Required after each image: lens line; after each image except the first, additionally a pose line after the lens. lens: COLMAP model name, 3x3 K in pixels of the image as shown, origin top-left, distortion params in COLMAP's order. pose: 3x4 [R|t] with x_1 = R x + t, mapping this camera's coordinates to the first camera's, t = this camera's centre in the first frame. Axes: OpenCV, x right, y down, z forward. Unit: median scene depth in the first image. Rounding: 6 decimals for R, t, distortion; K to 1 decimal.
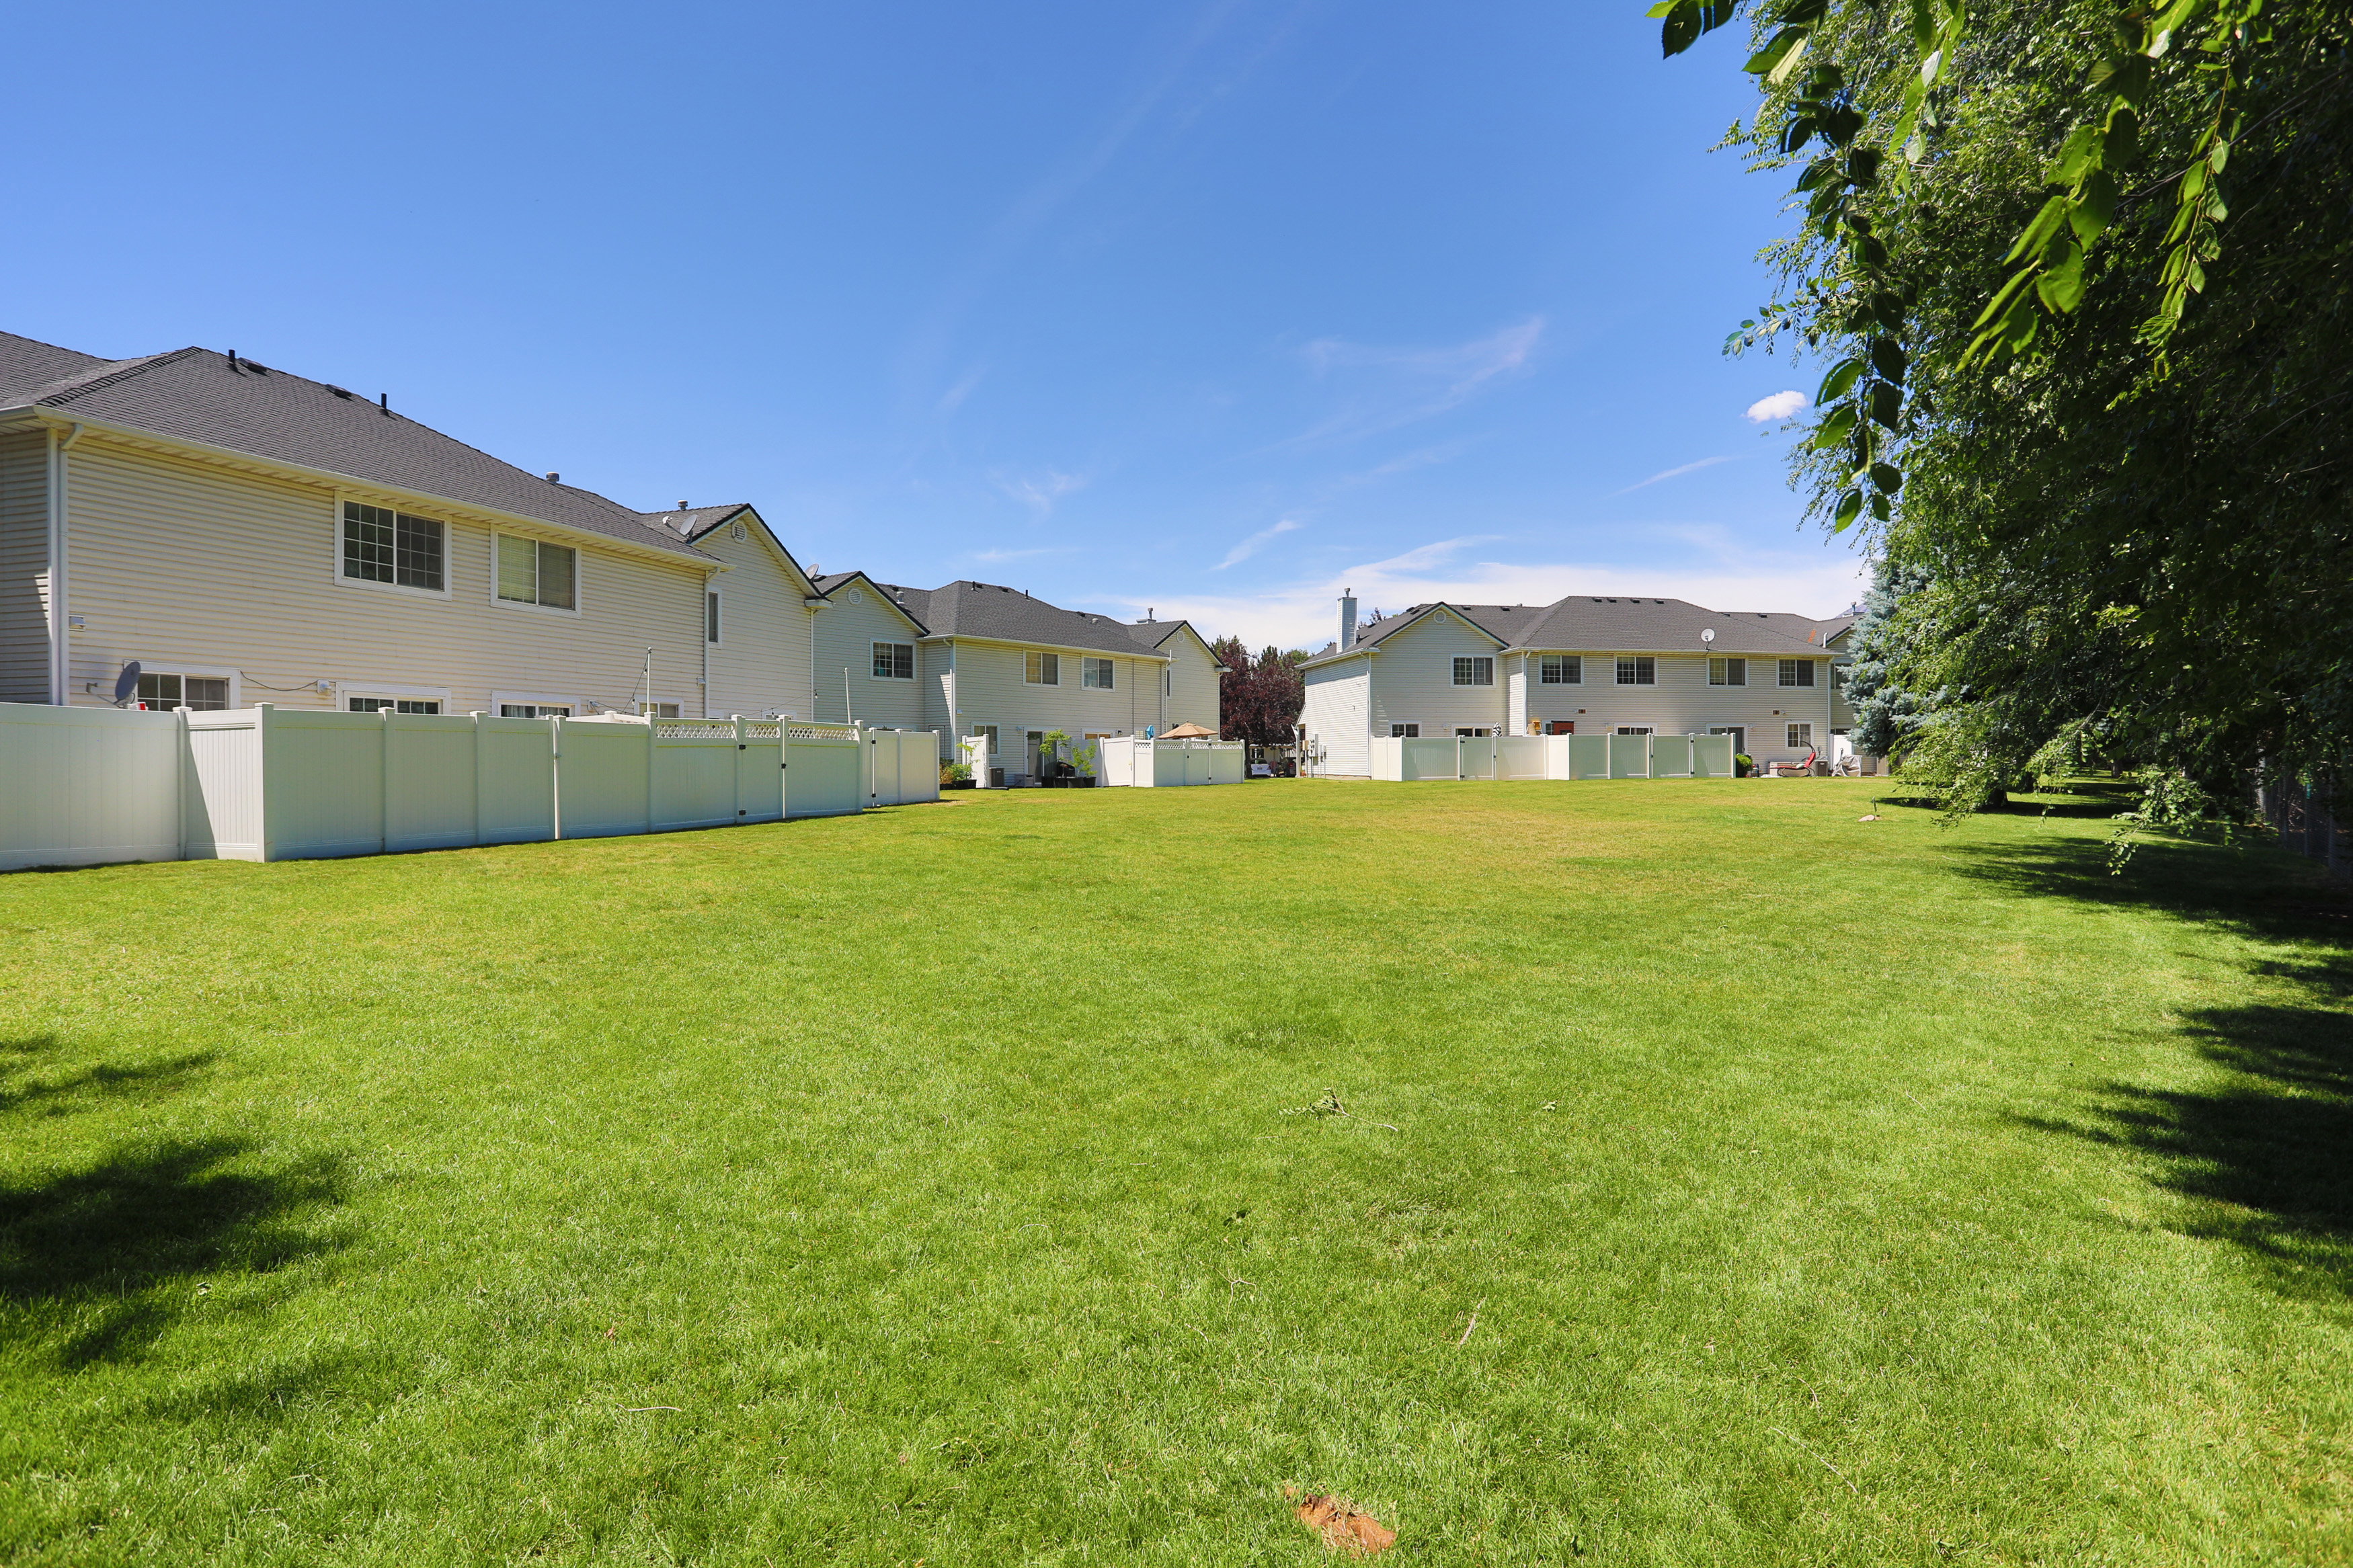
lens RADIAL K [[1176.1, 0, 1174.4], [0, 1176.1, 770.3], [0, 0, 1]] dist [-0.055454, 0.026221]
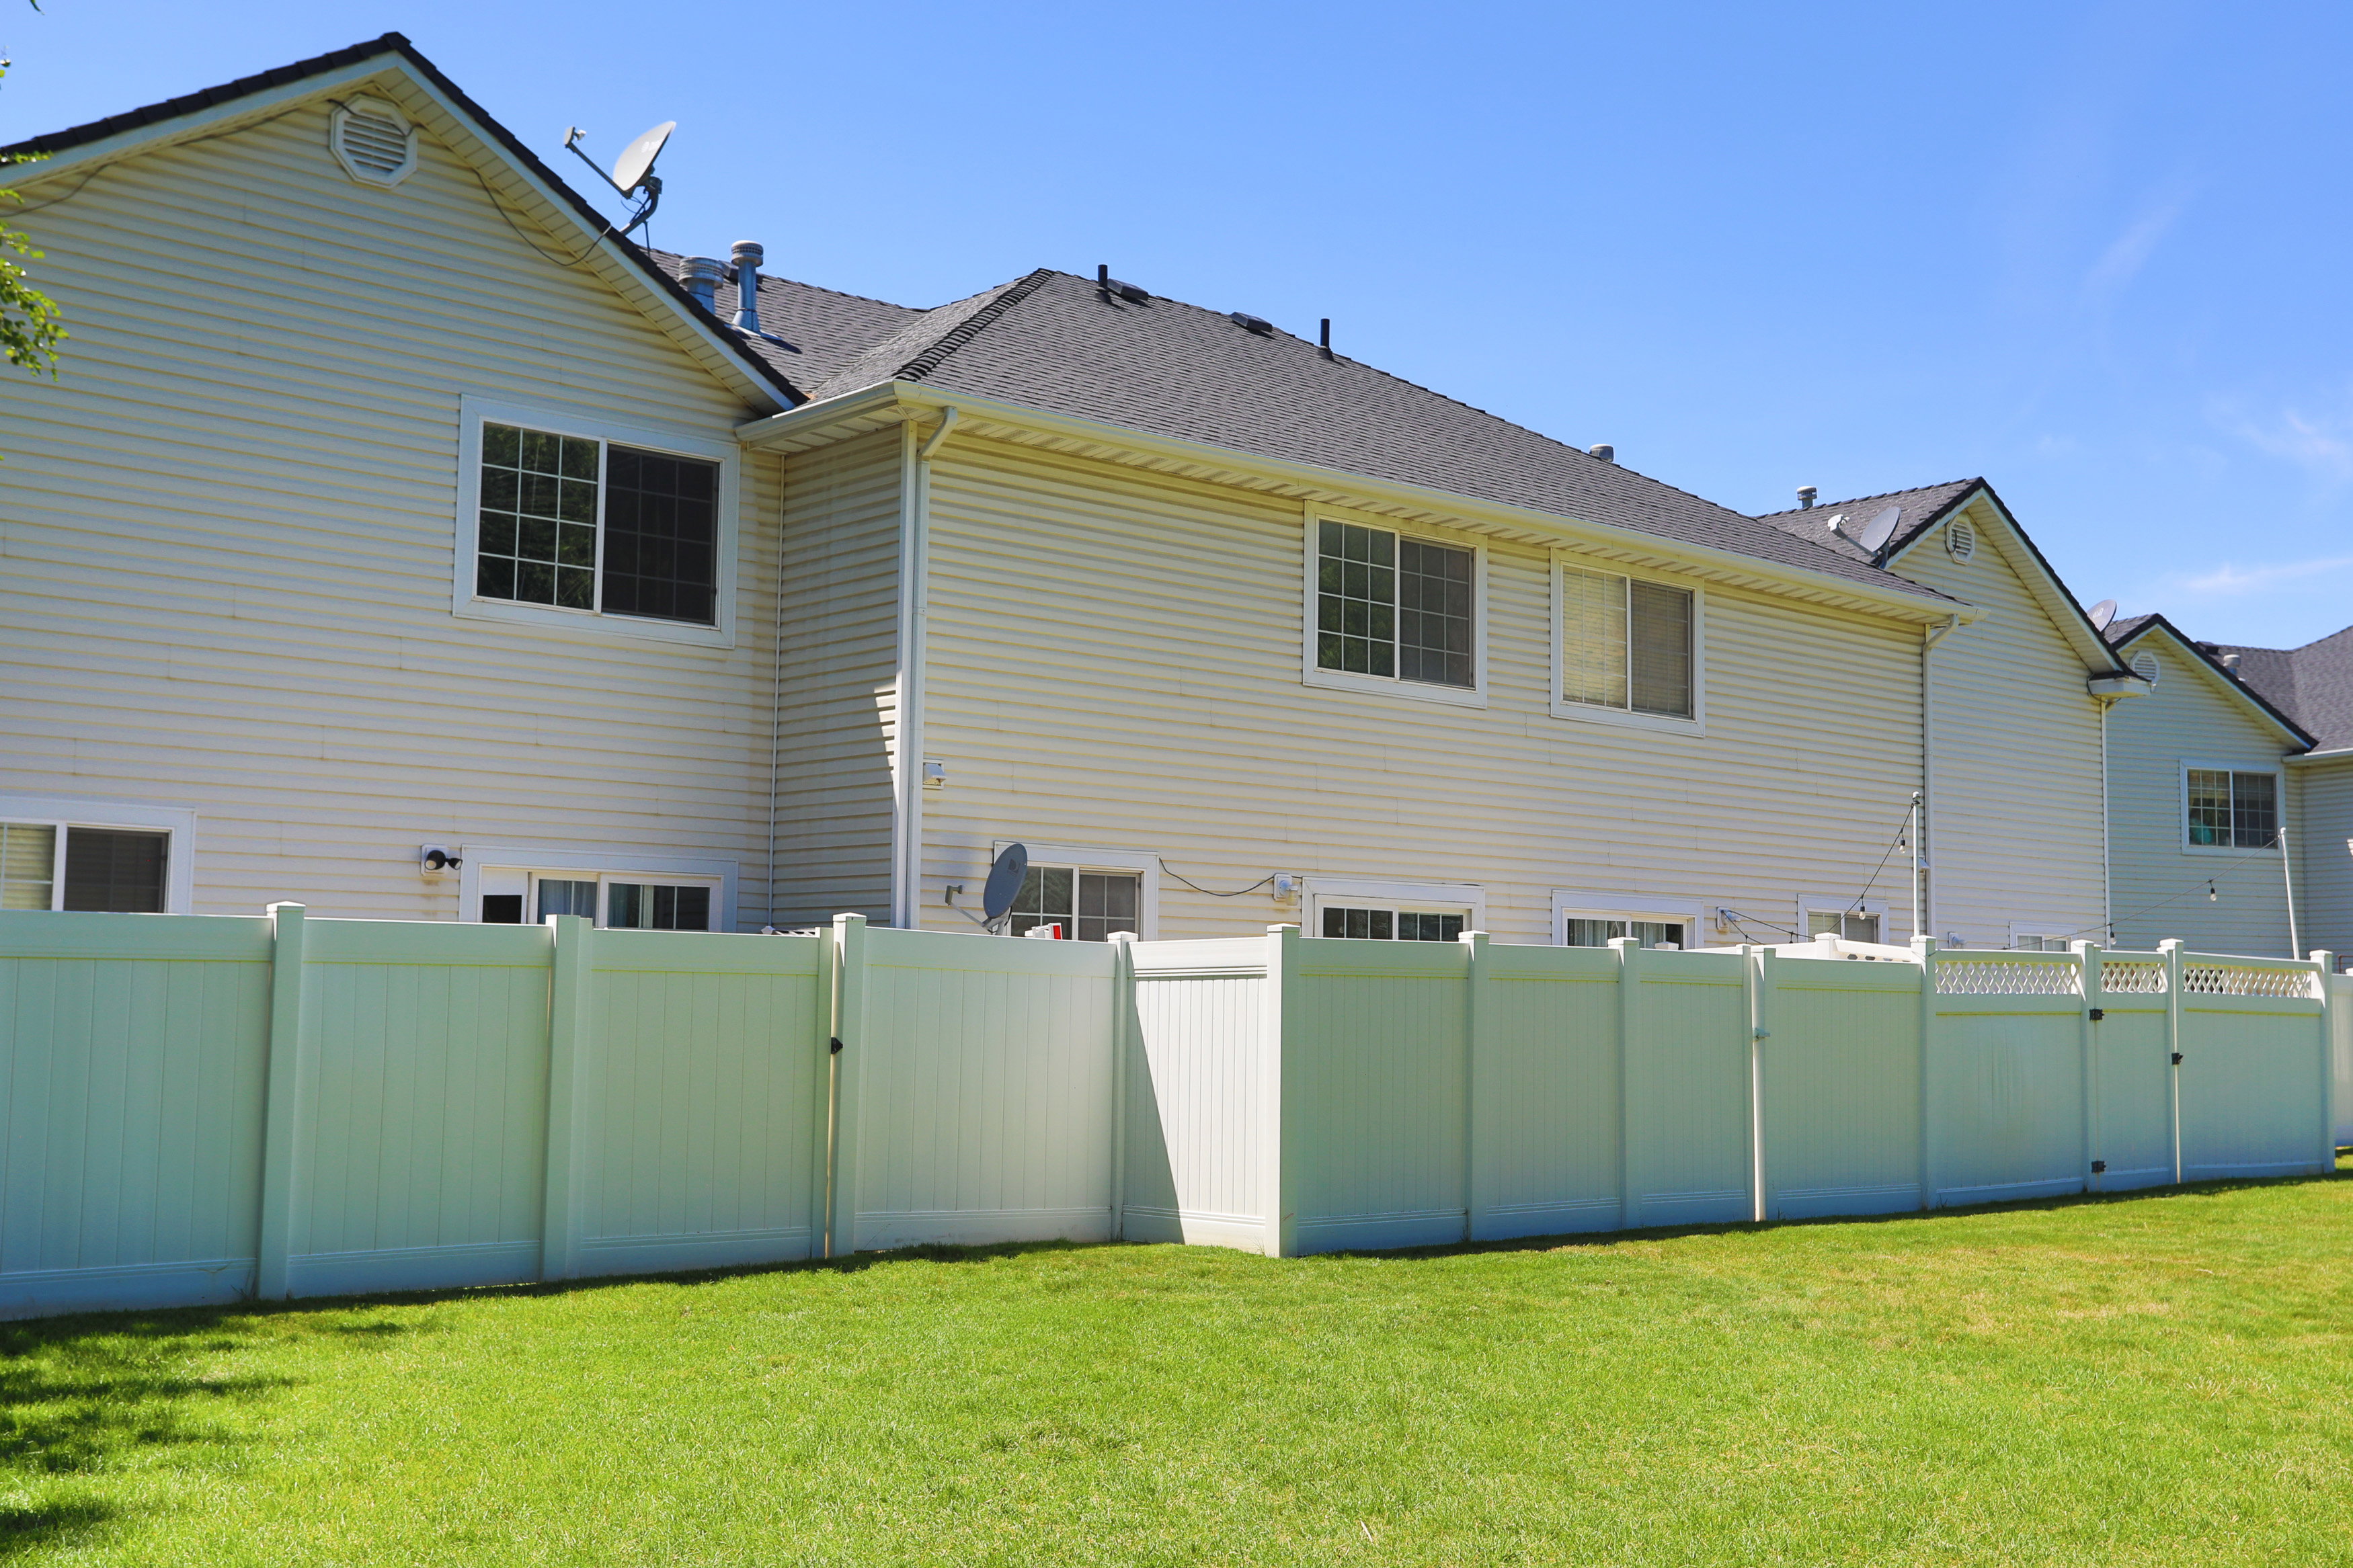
lens RADIAL K [[2222.9, 0, 1176.5], [0, 2222.9, 784.0], [0, 0, 1]] dist [0.008022, -0.006230]
pose [[0.886925, -0.032863, -0.460743, -0.322363], [-0.016201, 0.994639, -0.102131, -0.017027], [0.461629, 0.098047, 0.881638, 0.114924]]
